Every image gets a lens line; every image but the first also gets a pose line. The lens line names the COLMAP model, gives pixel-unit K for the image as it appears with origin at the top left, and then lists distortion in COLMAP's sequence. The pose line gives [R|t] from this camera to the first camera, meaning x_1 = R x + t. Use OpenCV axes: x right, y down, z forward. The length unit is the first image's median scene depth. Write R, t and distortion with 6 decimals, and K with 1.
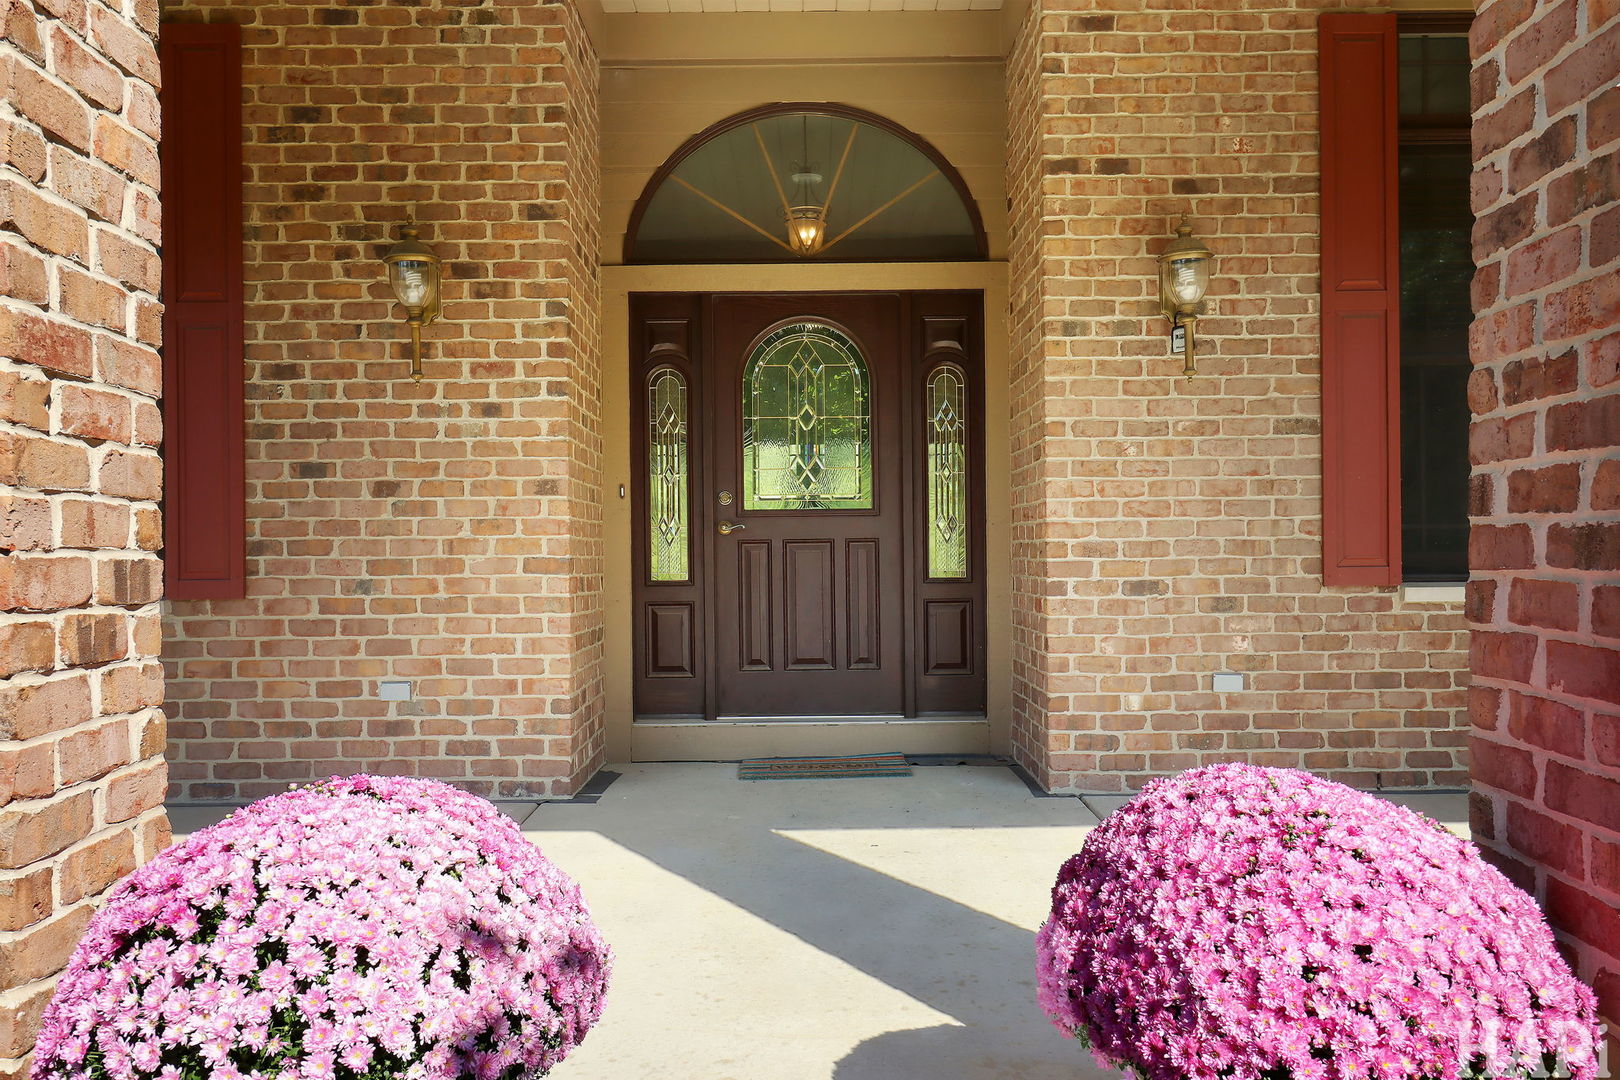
lens RADIAL K [[1266.8, 0, 807.6], [0, 1266.8, 551.0], [0, 0, 1]] dist [0.009340, 0.002142]
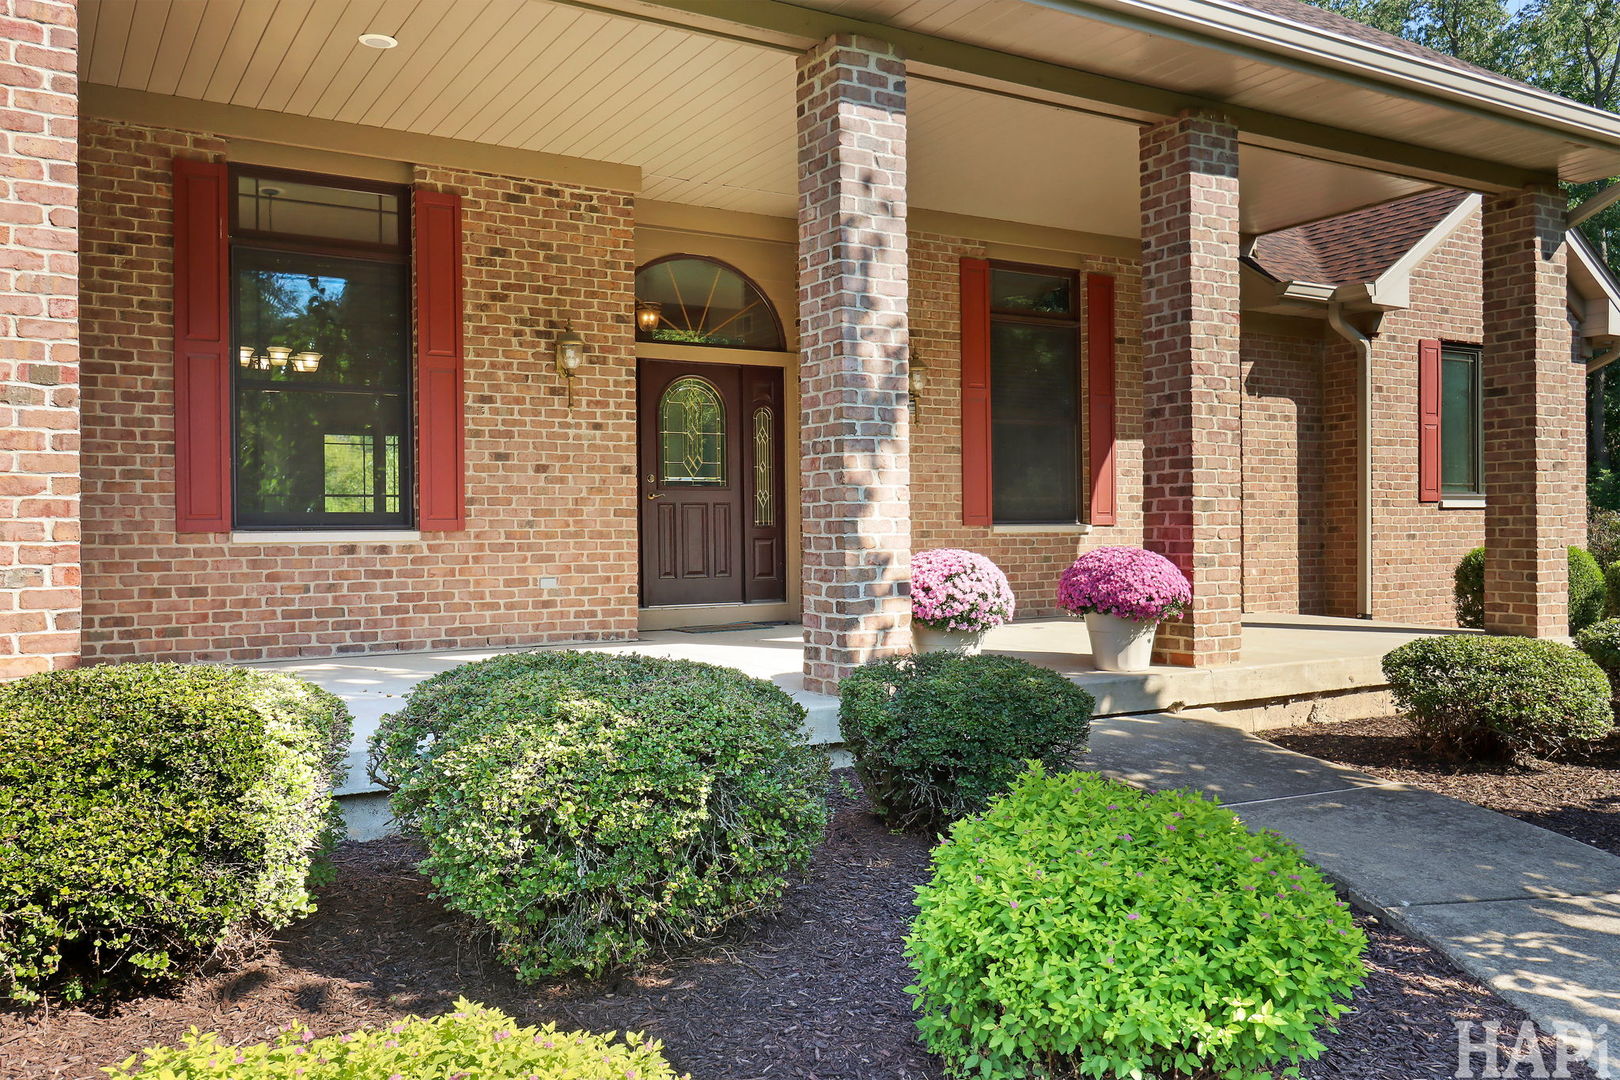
lens RADIAL K [[1266.8, 0, 813.2], [0, 1266.8, 540.1], [0, 0, 1]] dist [0.009340, 0.002142]
pose [[0.859954, -0.003575, 0.510359, -0.907845], [0.005160, 0.999985, -0.001690, 0.055427], [-0.510345, 0.004087, 0.859960, -0.709294]]
